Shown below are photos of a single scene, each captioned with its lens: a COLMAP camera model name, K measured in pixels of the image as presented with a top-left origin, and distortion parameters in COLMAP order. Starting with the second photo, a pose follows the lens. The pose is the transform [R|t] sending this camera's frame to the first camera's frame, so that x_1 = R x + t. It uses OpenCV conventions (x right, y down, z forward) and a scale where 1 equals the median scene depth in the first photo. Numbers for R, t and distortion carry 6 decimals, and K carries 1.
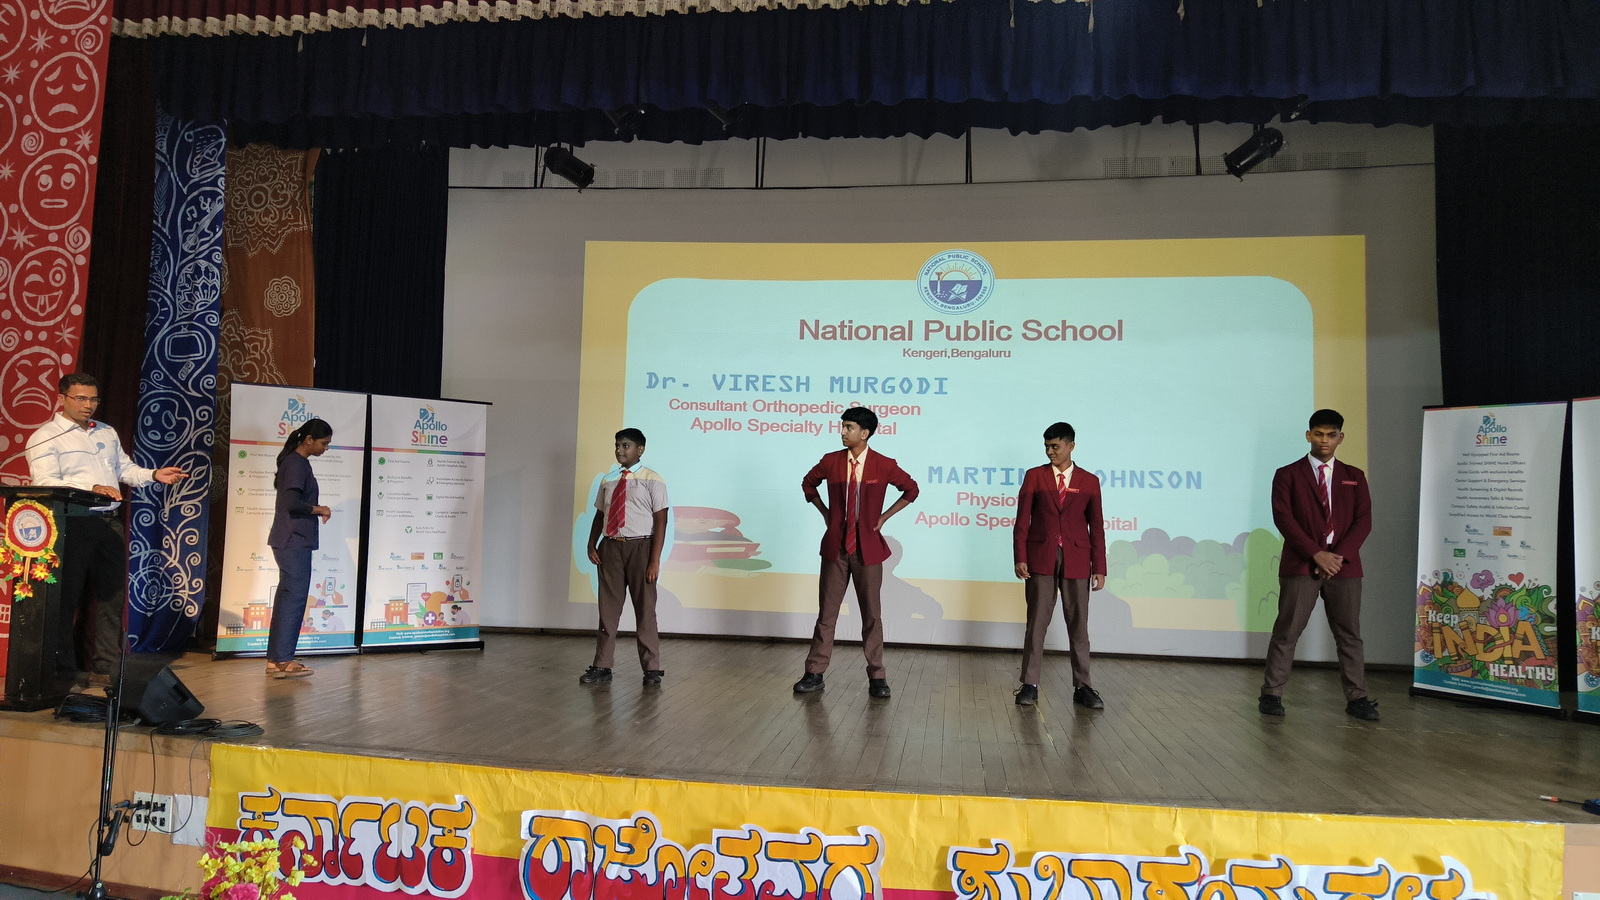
lens RADIAL K [[1123.0, 0, 788.2], [0, 1123.0, 465.6], [0, 0, 1]] dist [0.016795, -0.006120]
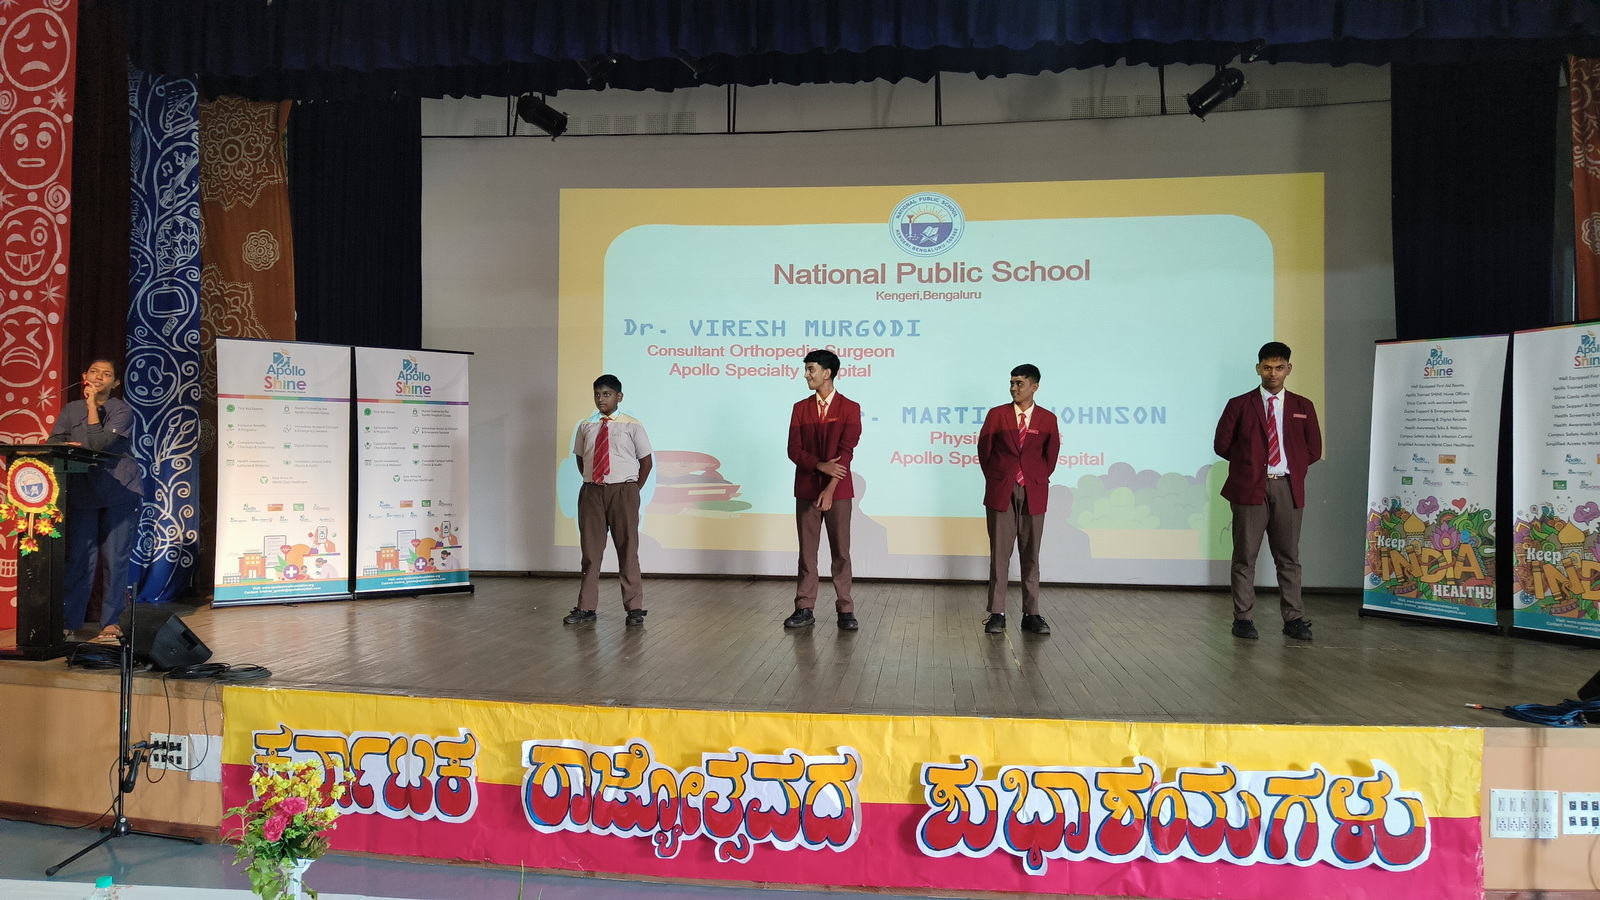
lens RADIAL K [[1123.0, 0, 788.1], [0, 1123.0, 469.0], [0, 0, 1]] dist [0.016795, -0.006120]
pose [[0.999625, -0.019971, 0.018749, 0.000151], [0.018871, 0.998192, 0.057072, -0.003813], [-0.019855, -0.056697, 0.998194, -0.031850]]
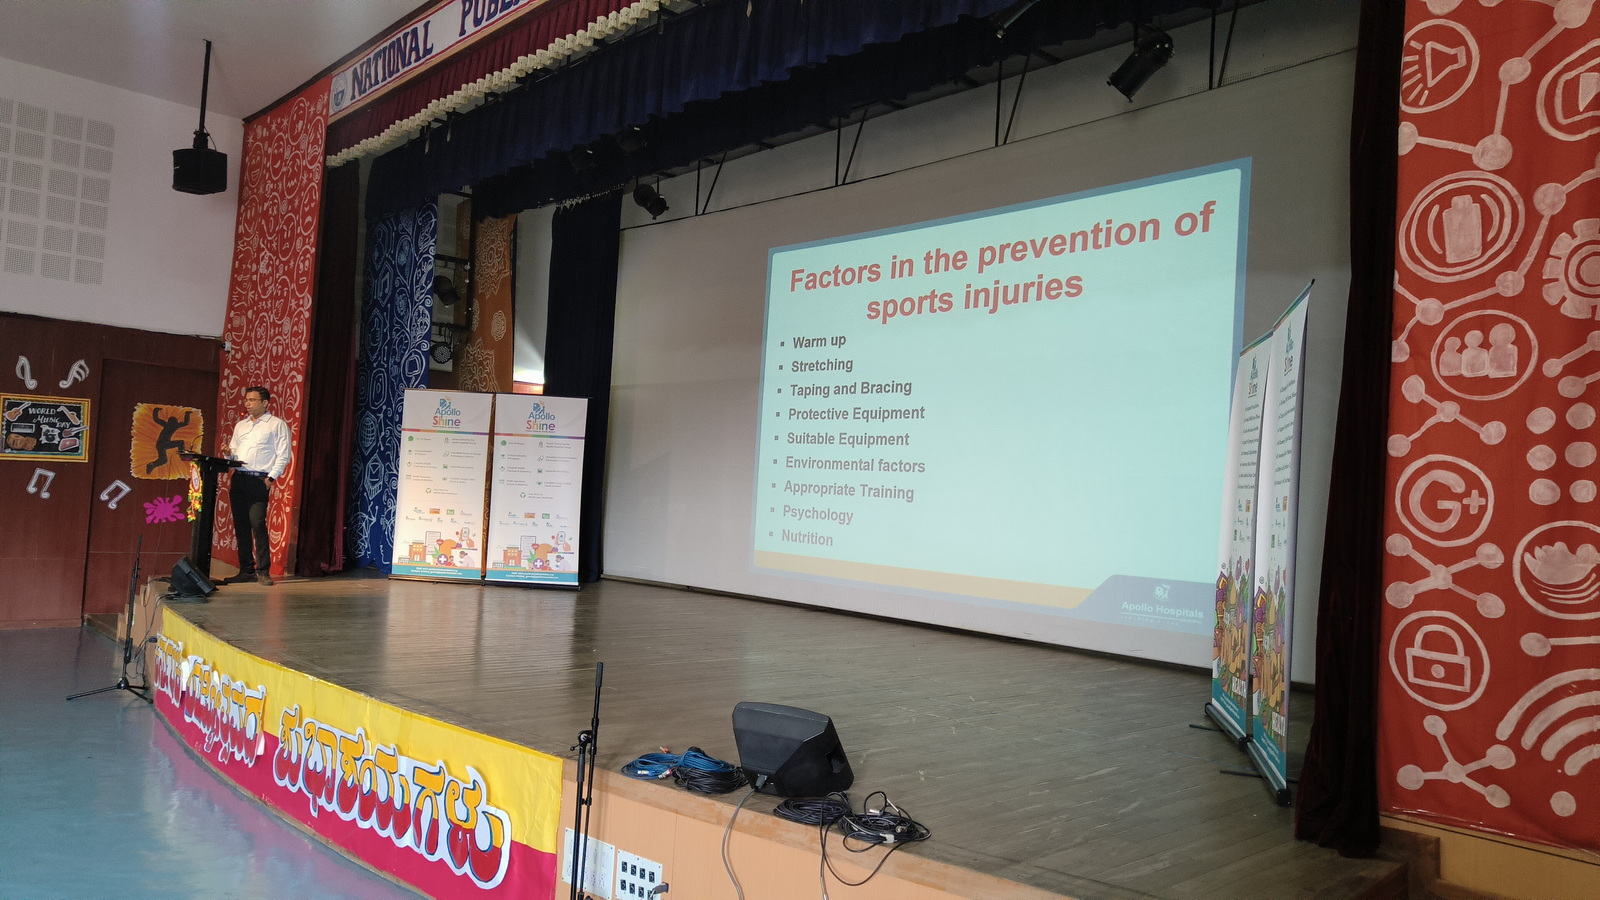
lens RADIAL K [[1123.0, 0, 782.5], [0, 1123.0, 466.8], [0, 0, 1]] dist [0.016795, -0.006120]
pose [[0.775286, -0.001721, -0.631608, 0.791466], [-0.003057, 0.999974, -0.006477, 0.033946], [0.631603, 0.006952, 0.775261, 0.185819]]
